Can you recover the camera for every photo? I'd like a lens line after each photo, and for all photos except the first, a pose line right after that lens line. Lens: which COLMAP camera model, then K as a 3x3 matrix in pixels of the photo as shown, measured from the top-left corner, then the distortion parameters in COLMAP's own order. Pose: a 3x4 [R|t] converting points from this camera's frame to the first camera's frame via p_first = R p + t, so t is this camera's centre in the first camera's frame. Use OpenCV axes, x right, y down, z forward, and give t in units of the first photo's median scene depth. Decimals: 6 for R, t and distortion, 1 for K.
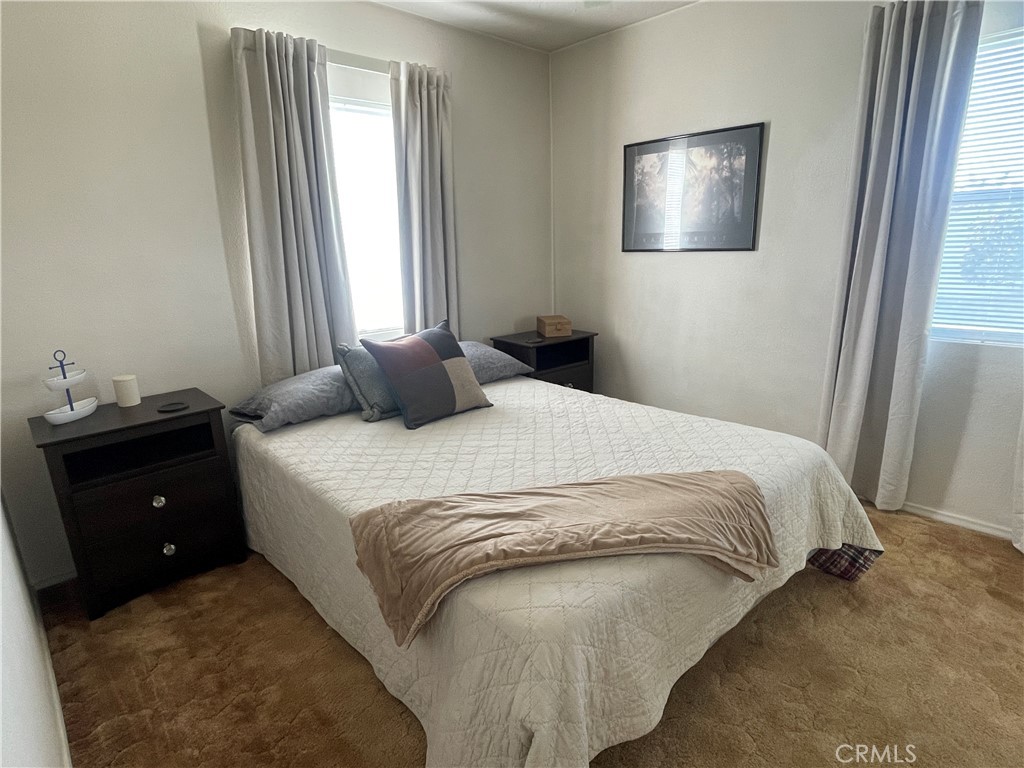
lens RADIAL K [[561.4, 0, 512.0], [0, 561.4, 384.0], [0, 0, 1]] dist [-0.001855, -0.001780]
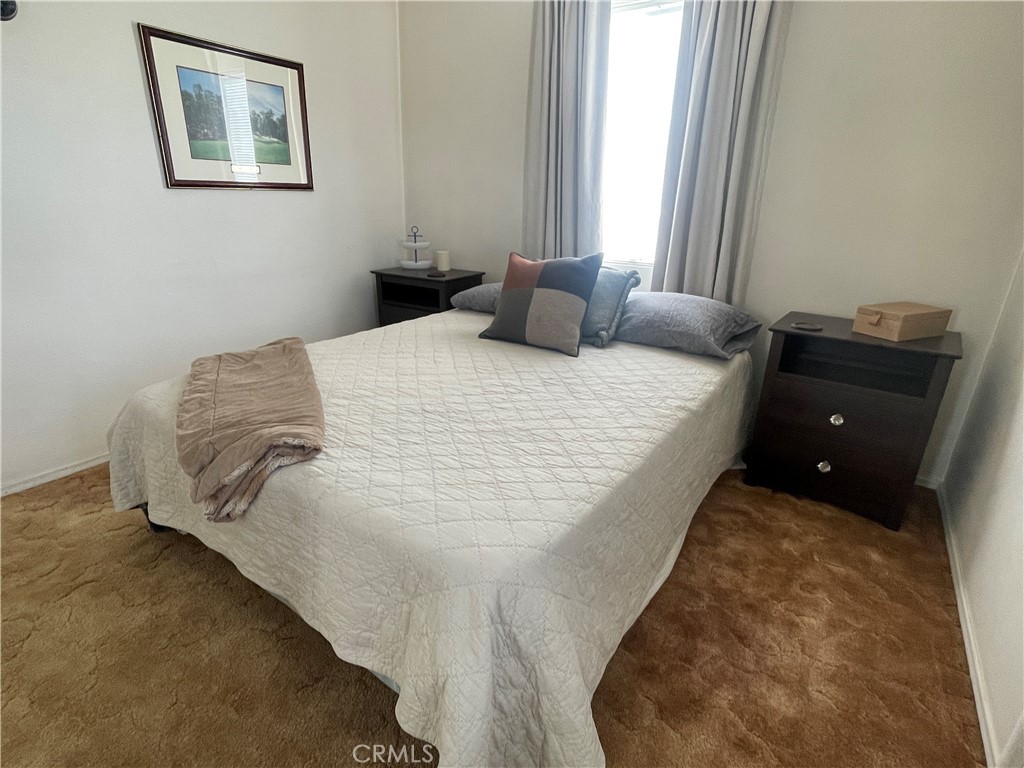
lens RADIAL K [[532.3, 0, 512.0], [0, 532.3, 384.0], [0, 0, 1]] dist [-0.038483, 0.029468]
pose [[0.234851, 0.378769, -0.895198, 0.901902], [-0.262629, 0.911429, 0.316737, -0.205484], [0.935880, 0.160719, 0.313526, 0.788237]]
